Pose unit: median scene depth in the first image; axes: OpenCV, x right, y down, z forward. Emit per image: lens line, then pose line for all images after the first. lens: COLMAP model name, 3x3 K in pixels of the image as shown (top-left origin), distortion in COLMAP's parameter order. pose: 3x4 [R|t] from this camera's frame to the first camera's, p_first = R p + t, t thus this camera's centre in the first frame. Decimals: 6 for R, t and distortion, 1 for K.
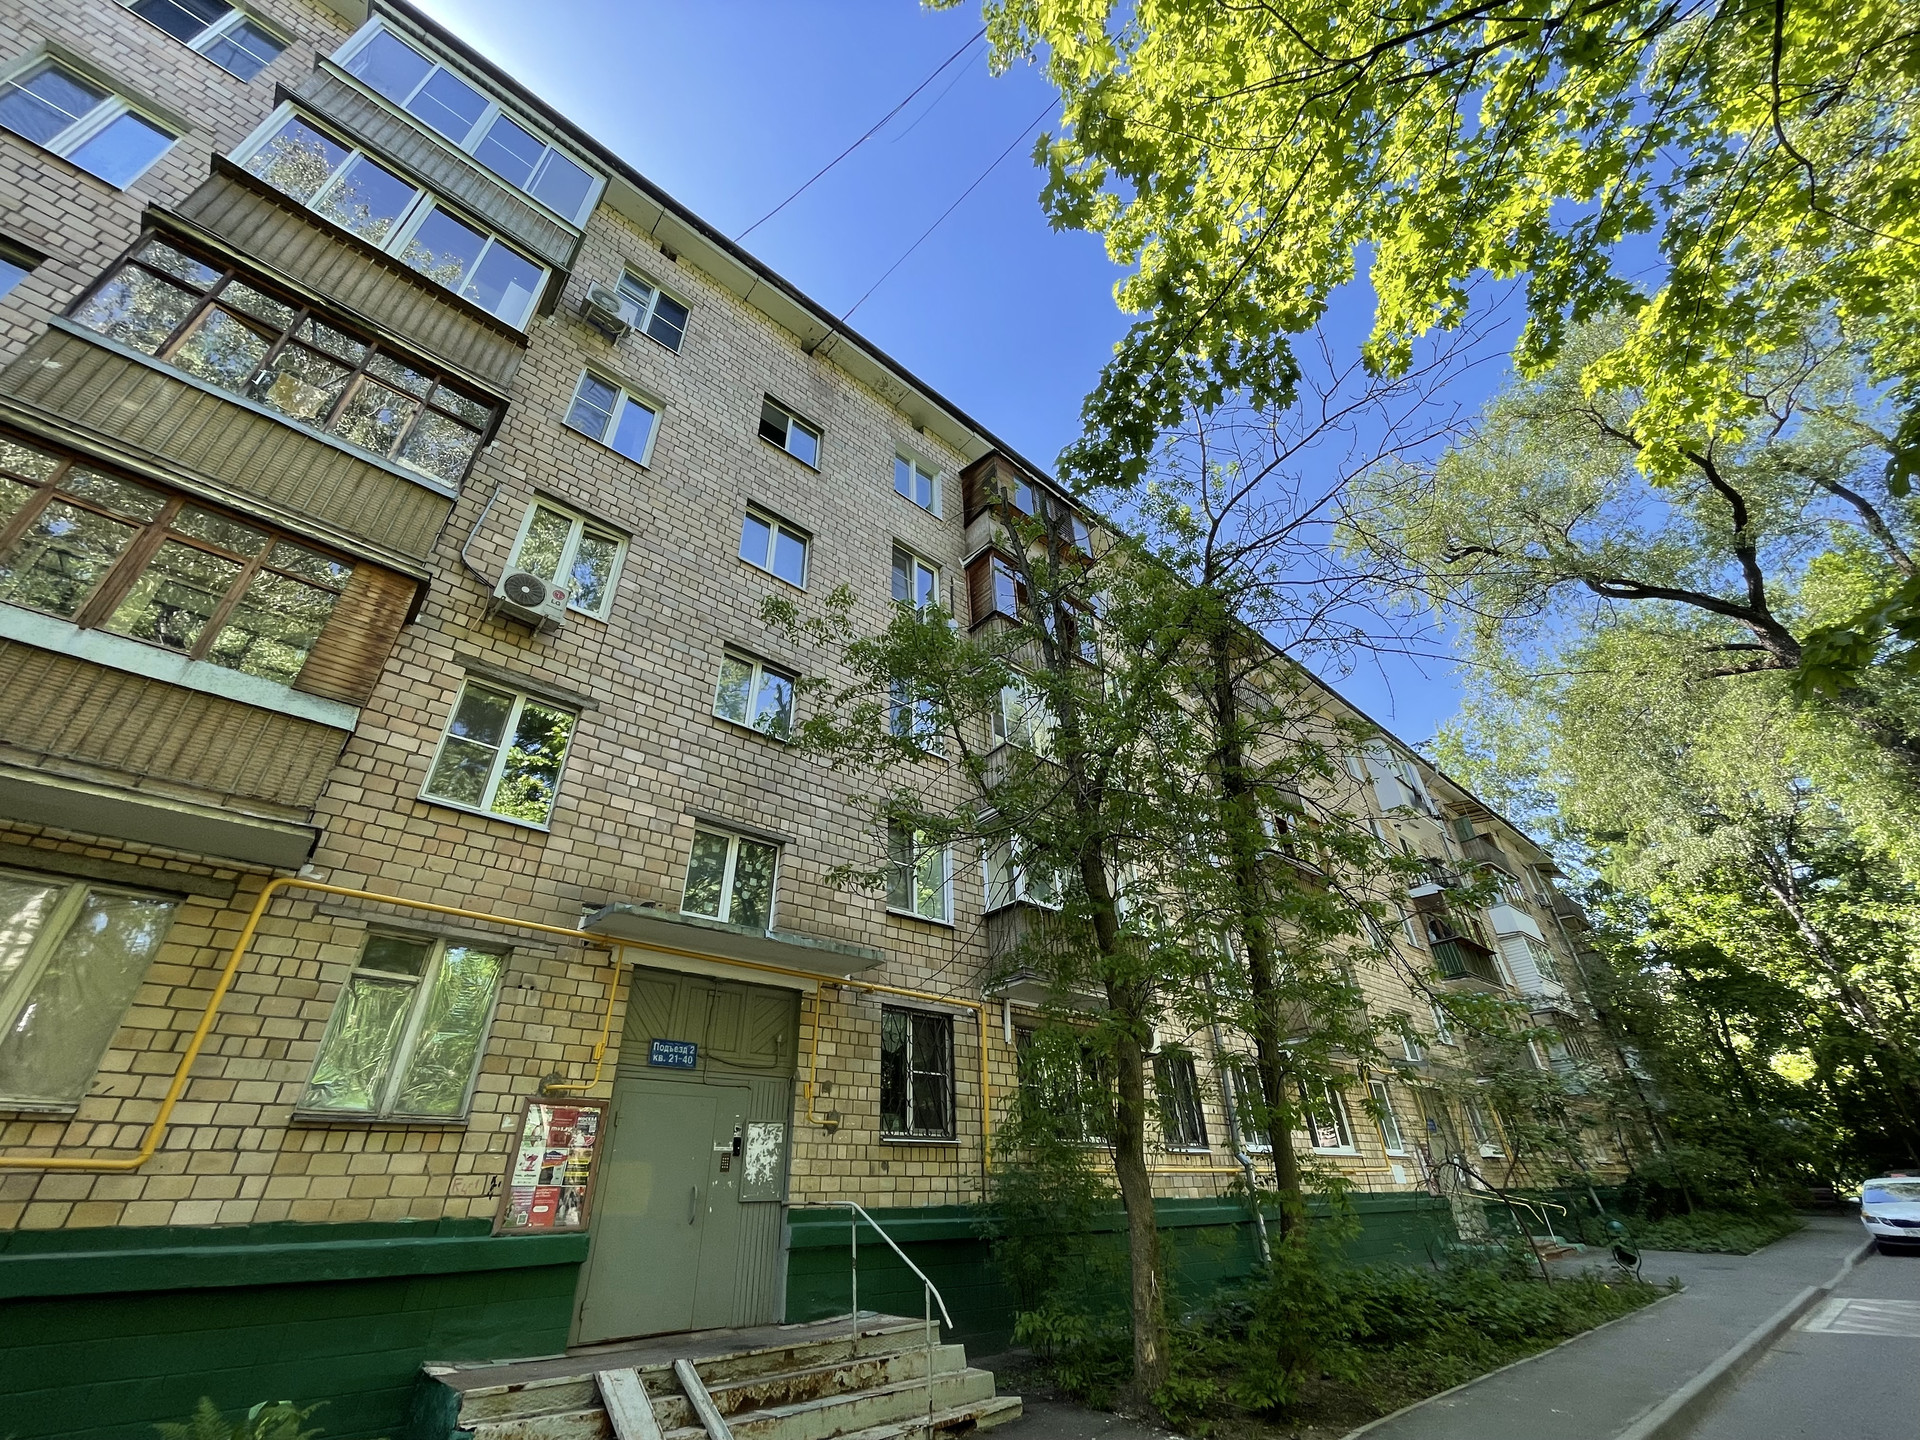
lens RADIAL K [[773.1, 0, 960.0], [0, 773.1, 732.1], [0, 0, 1]] dist [-0.003178, 0.000489]
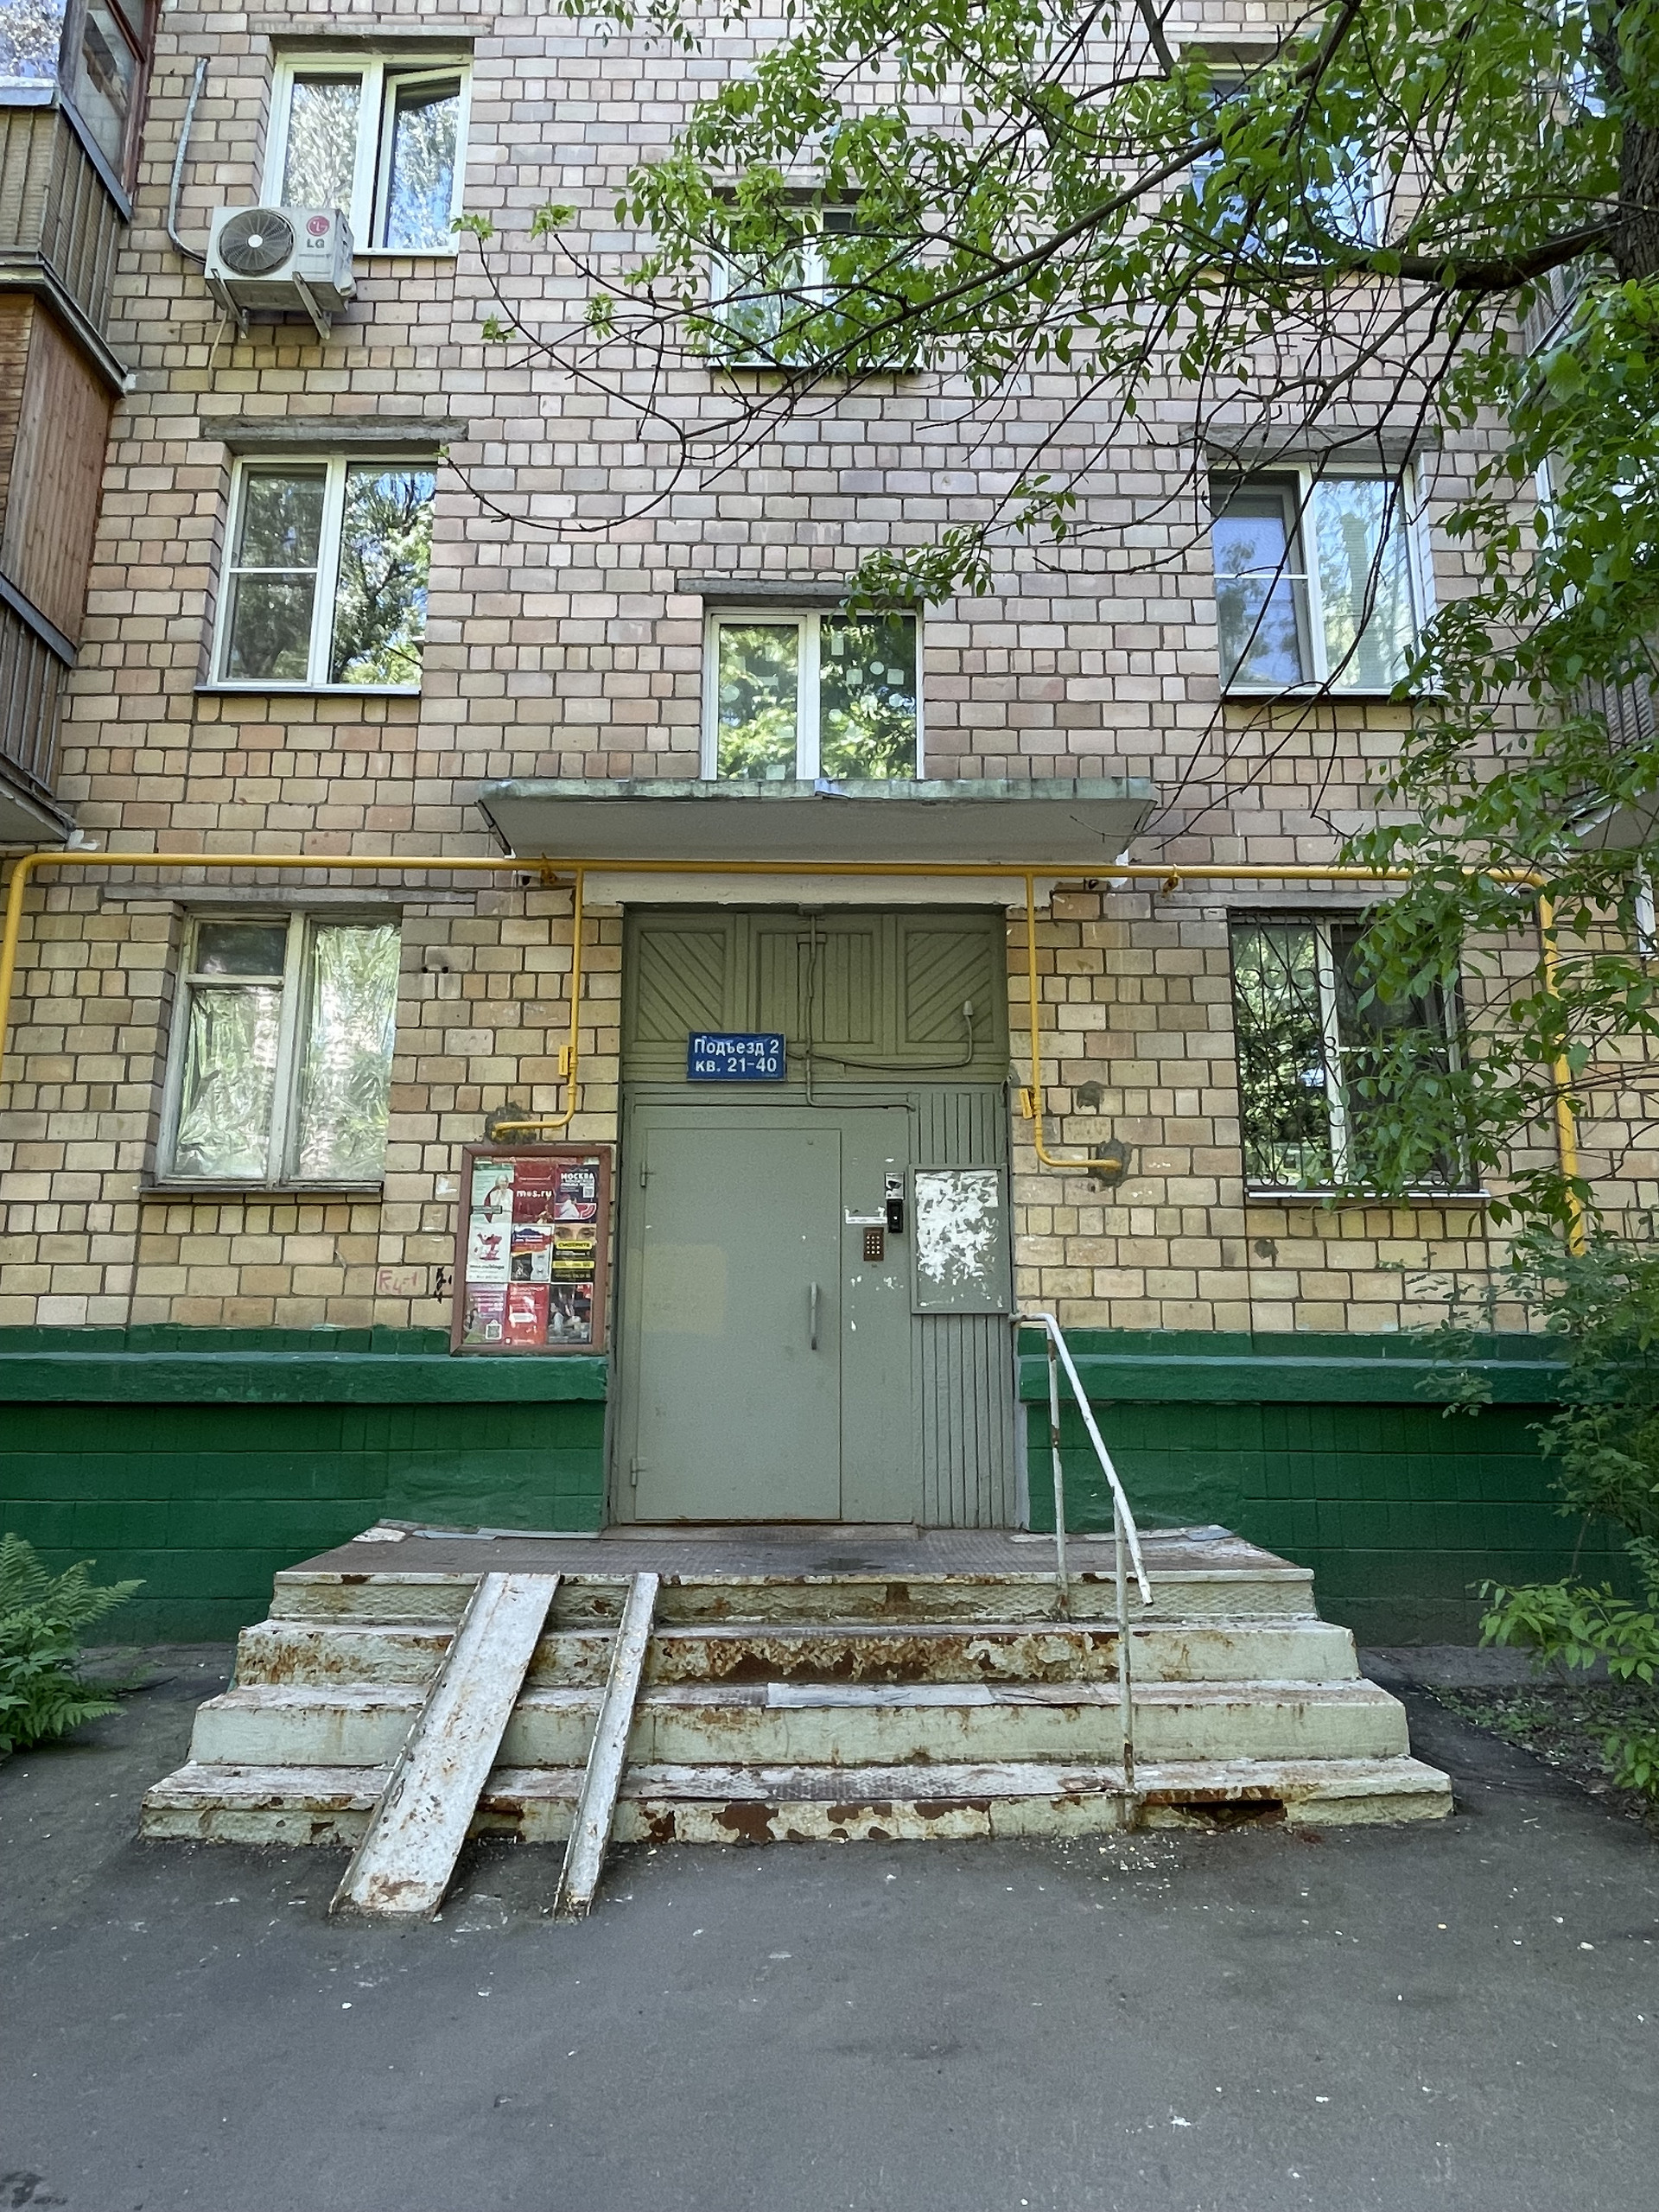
lens RADIAL K [[1326.4, 0, 829.6], [0, 1326.4, 1094.5], [0, 0, 1]] dist [-0.013366, 0.003412]
pose [[0.755967, -0.090567, -0.648314, 0.239006], [0.323500, 0.912682, 0.249719, 0.243542], [0.569088, -0.398509, 0.719256, 0.402344]]
